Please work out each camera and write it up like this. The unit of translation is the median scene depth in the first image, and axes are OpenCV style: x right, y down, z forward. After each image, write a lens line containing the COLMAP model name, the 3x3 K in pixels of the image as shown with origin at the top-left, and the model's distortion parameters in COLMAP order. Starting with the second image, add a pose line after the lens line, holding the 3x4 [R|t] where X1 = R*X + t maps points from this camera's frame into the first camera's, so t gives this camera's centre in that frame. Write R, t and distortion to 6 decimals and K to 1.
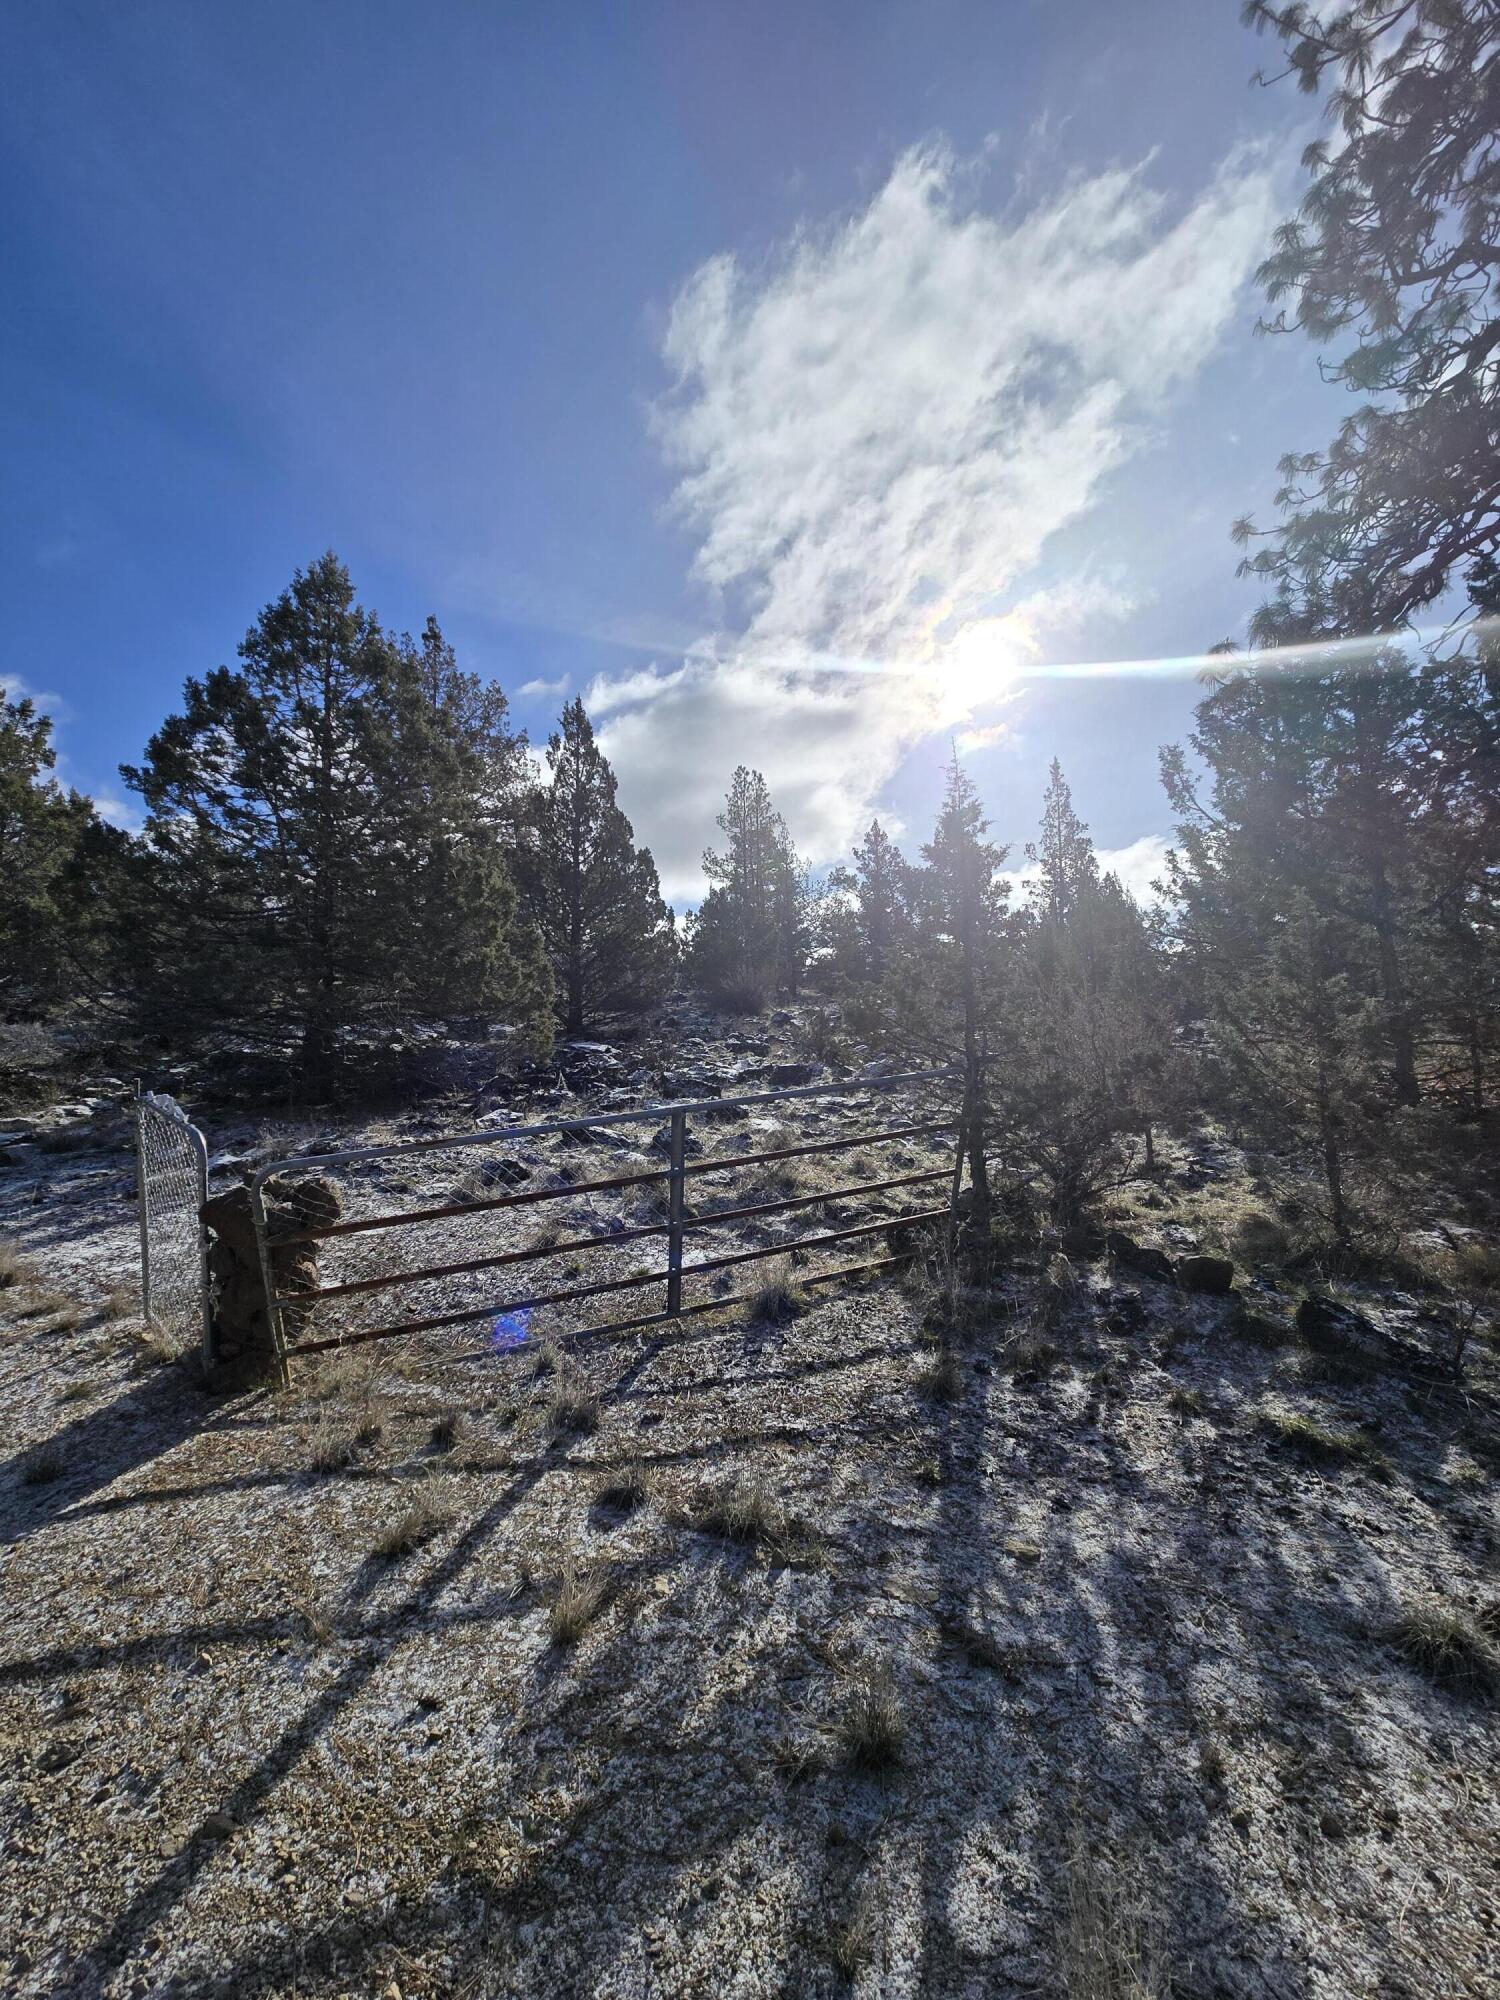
lens RADIAL K [[808.5, 0, 742.0], [0, 808.5, 1004.6], [0, 0, 1]] dist [0.003617, -0.000666]
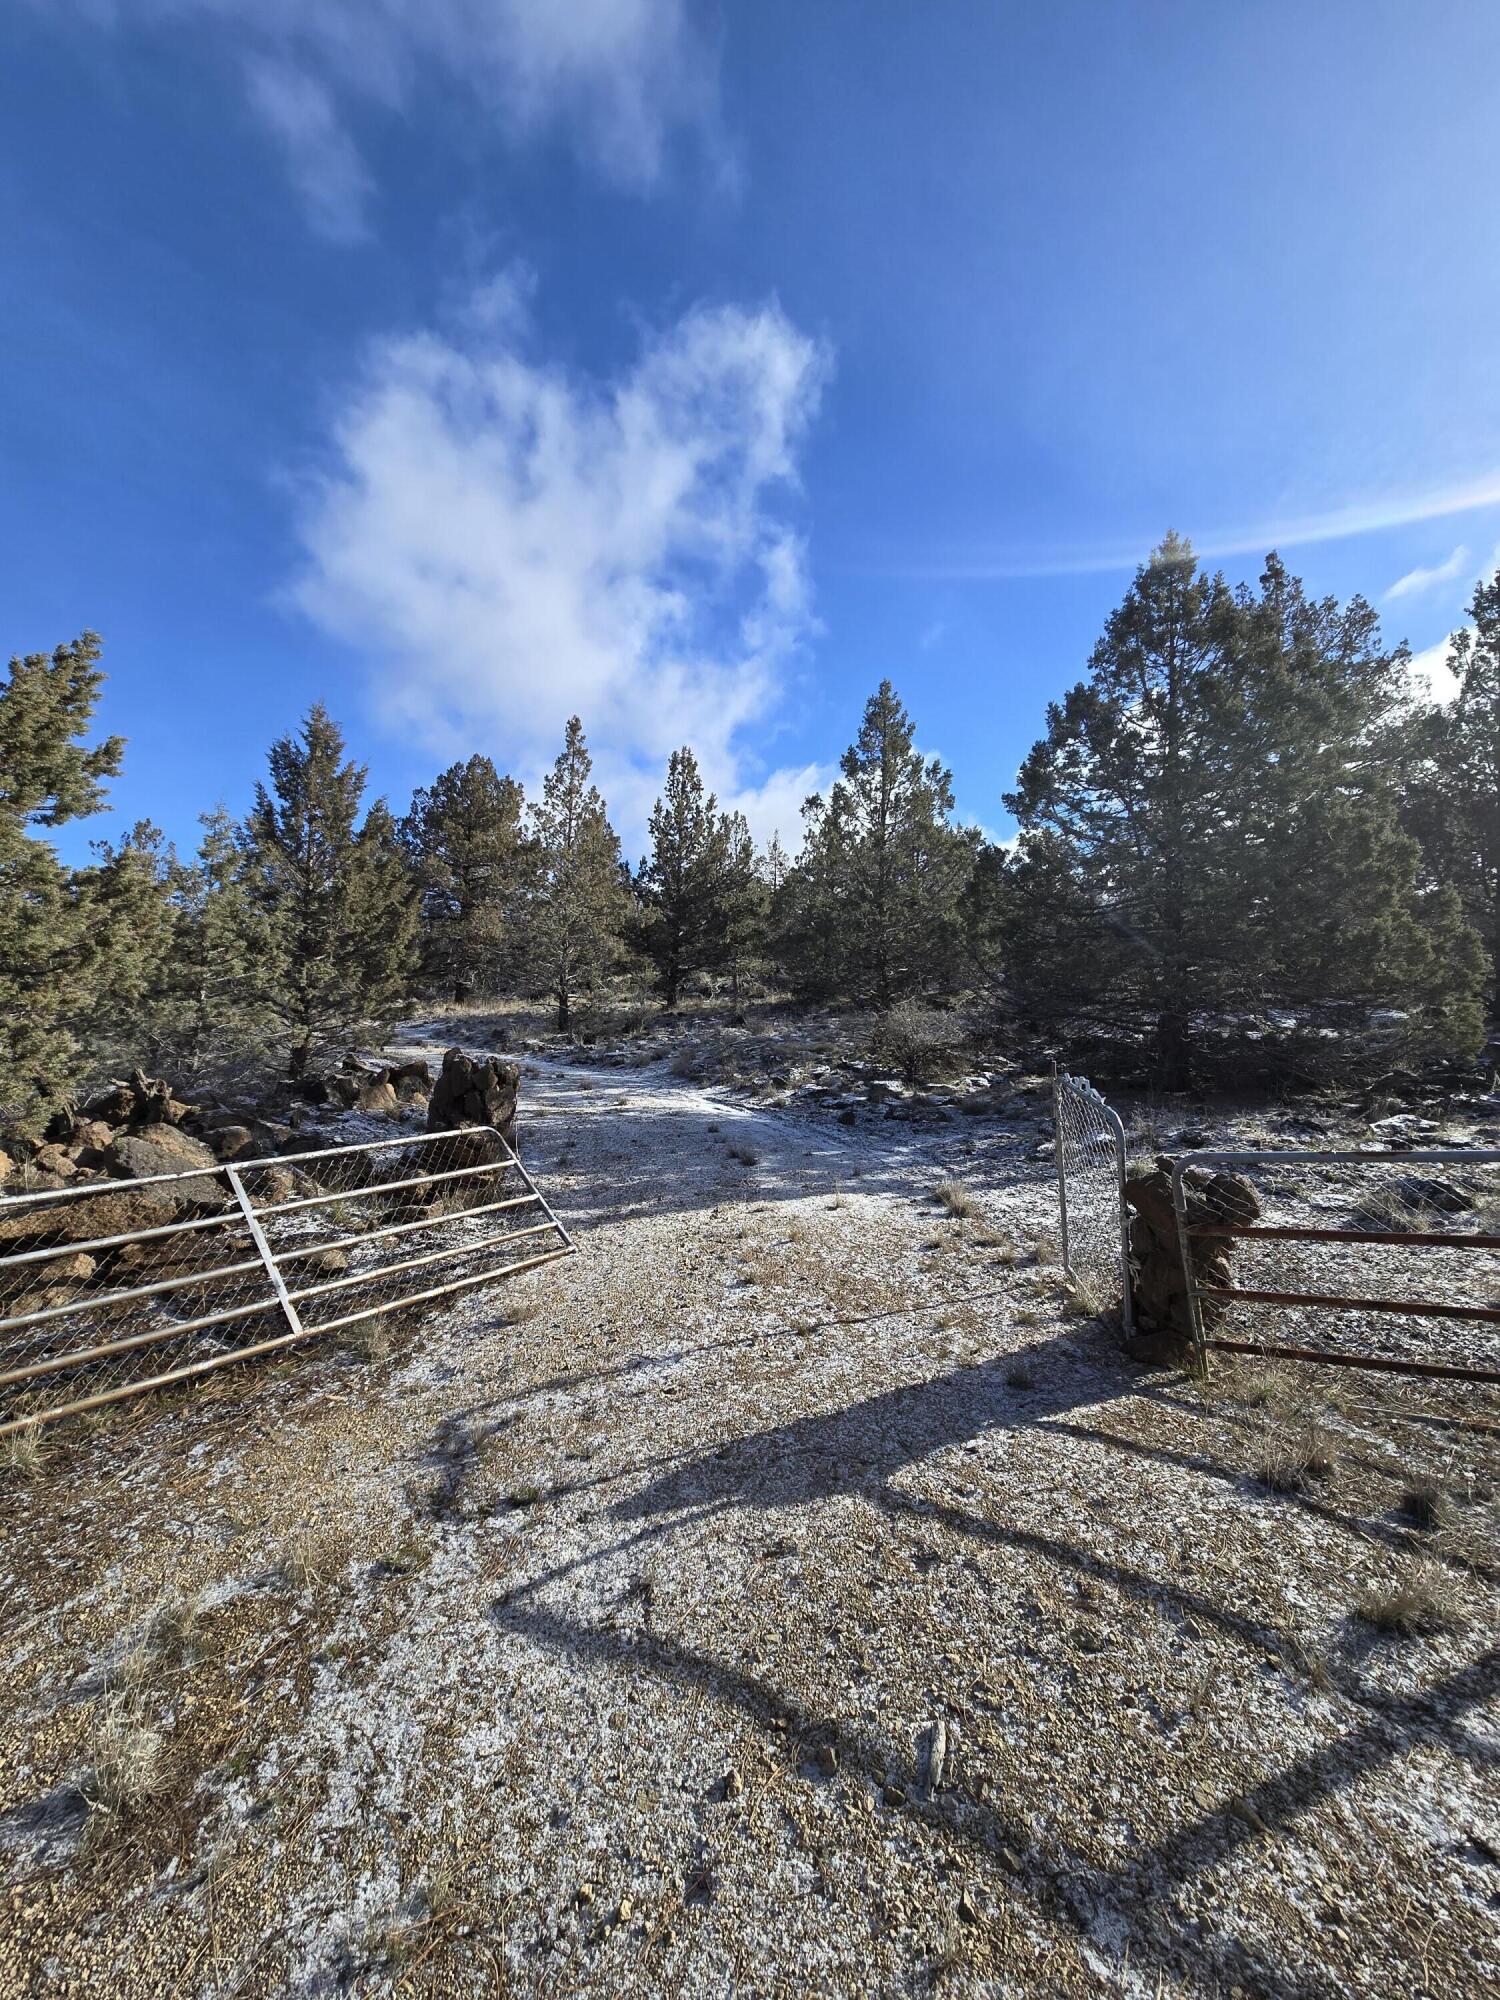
lens RADIAL K [[808.5, 0, 747.8], [0, 808.5, 1001.7], [0, 0, 1]] dist [0.003617, -0.000666]
pose [[0.590783, -0.012924, -0.806727, -0.031344], [0.025109, 0.999682, 0.002373, -0.003104], [0.806440, -0.021658, 0.590919, -0.013515]]
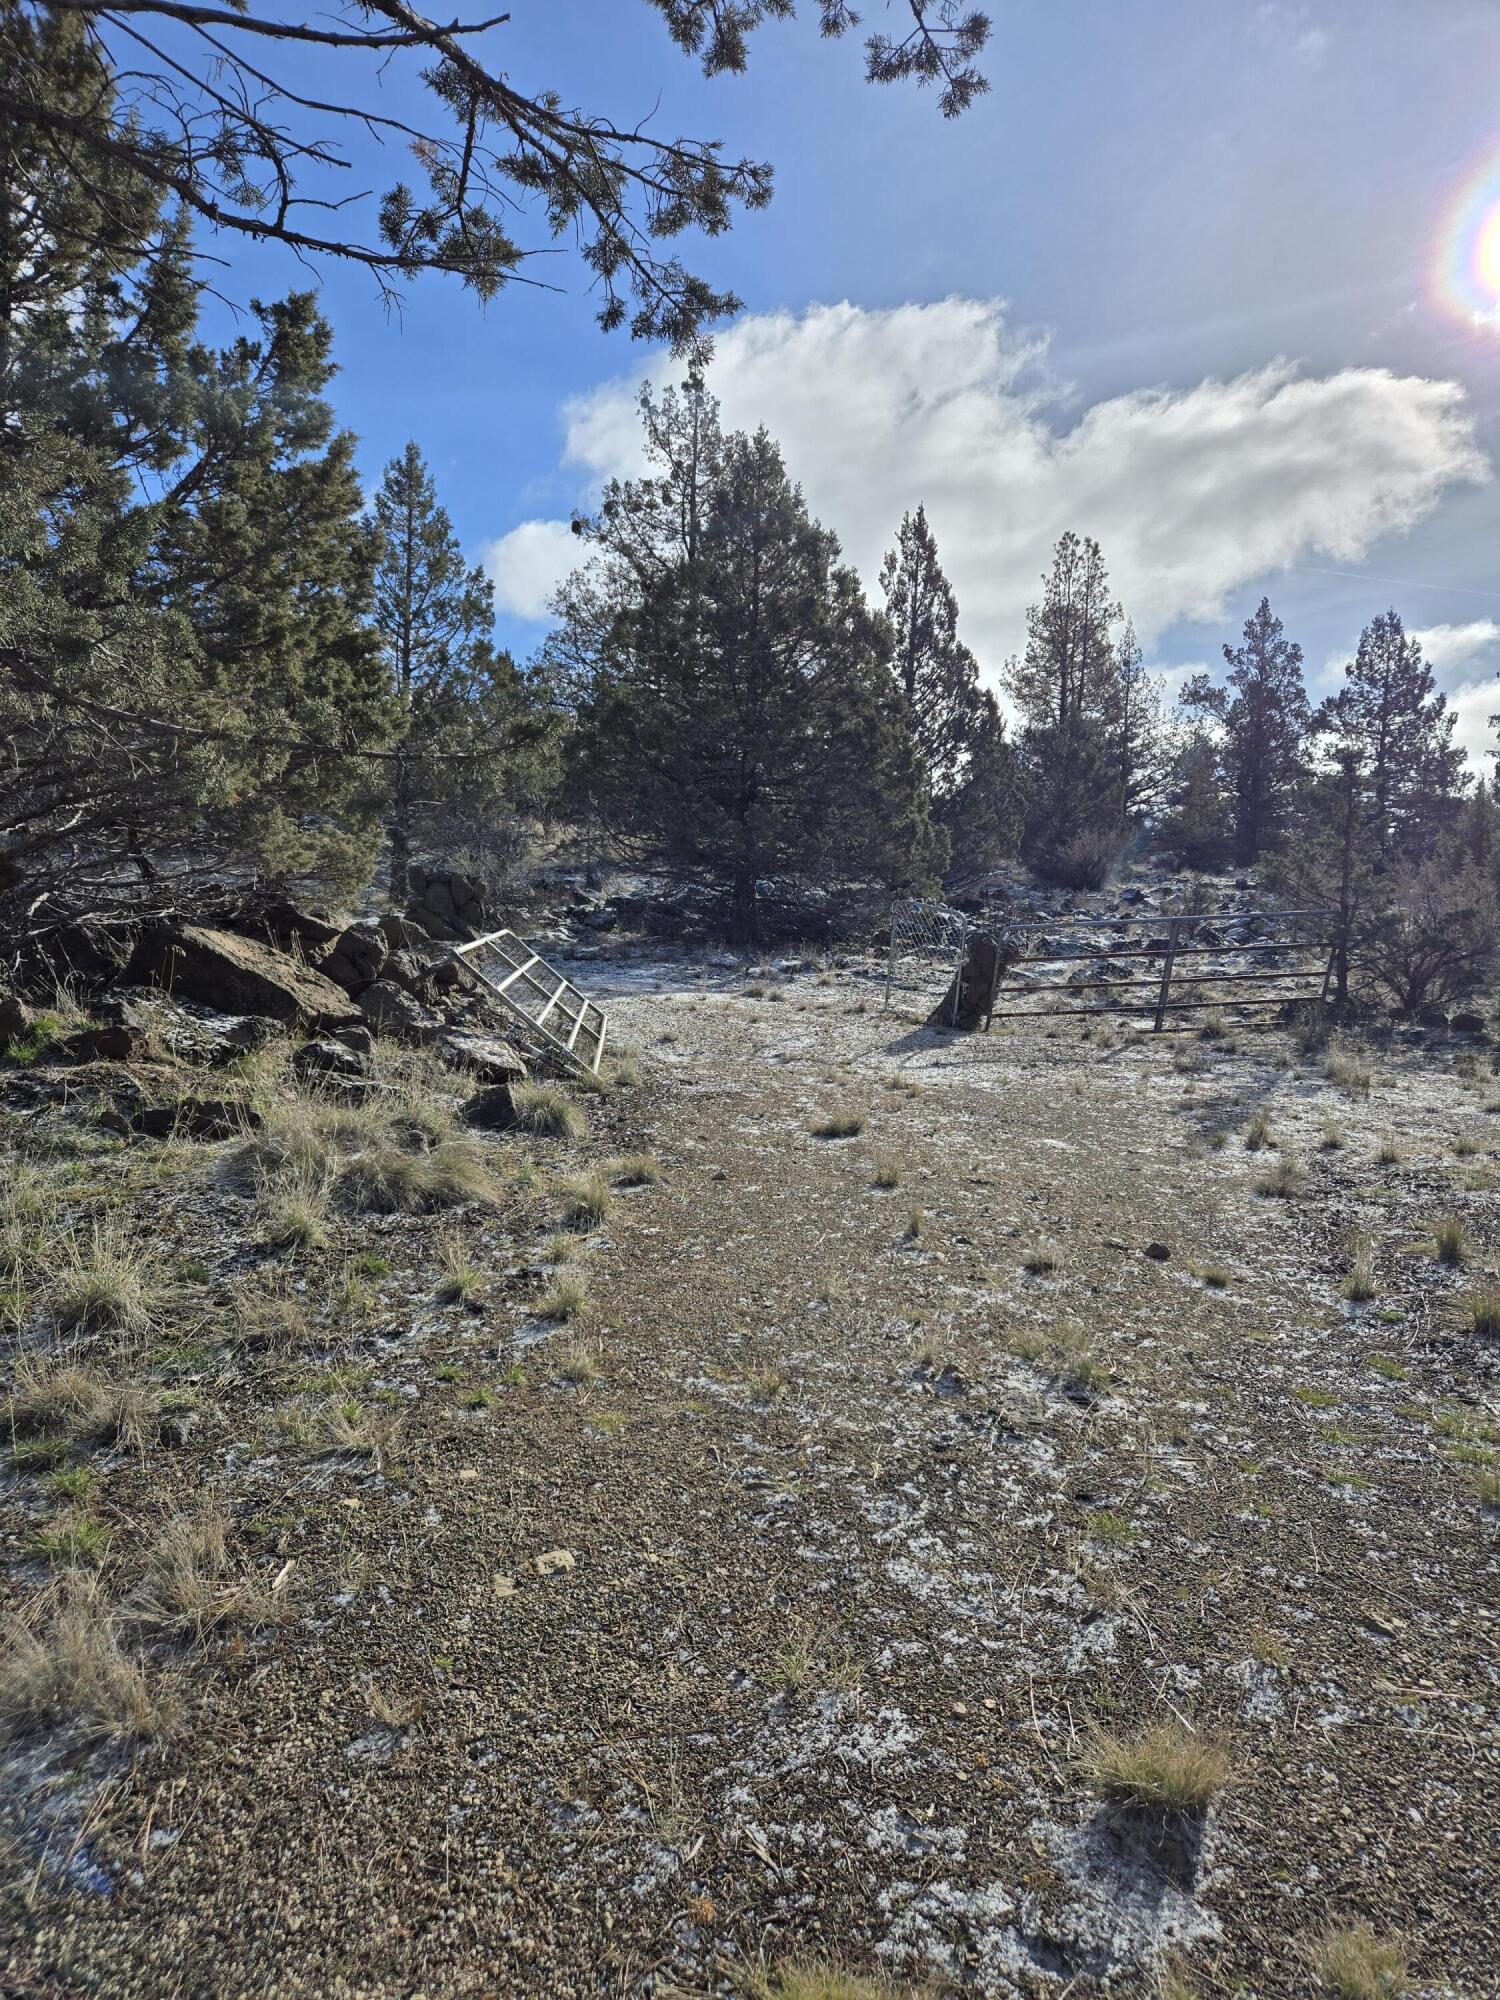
lens RADIAL K [[1330.4, 0, 748.2], [0, 1330.4, 1011.3], [0, 0, 1]] dist [0.060001, 0.000688]
pose [[0.983003, 0.062974, -0.172450, -0.217521], [-0.045716, 0.993705, 0.102280, 0.027928], [0.177805, -0.092658, 0.979694, -0.990971]]
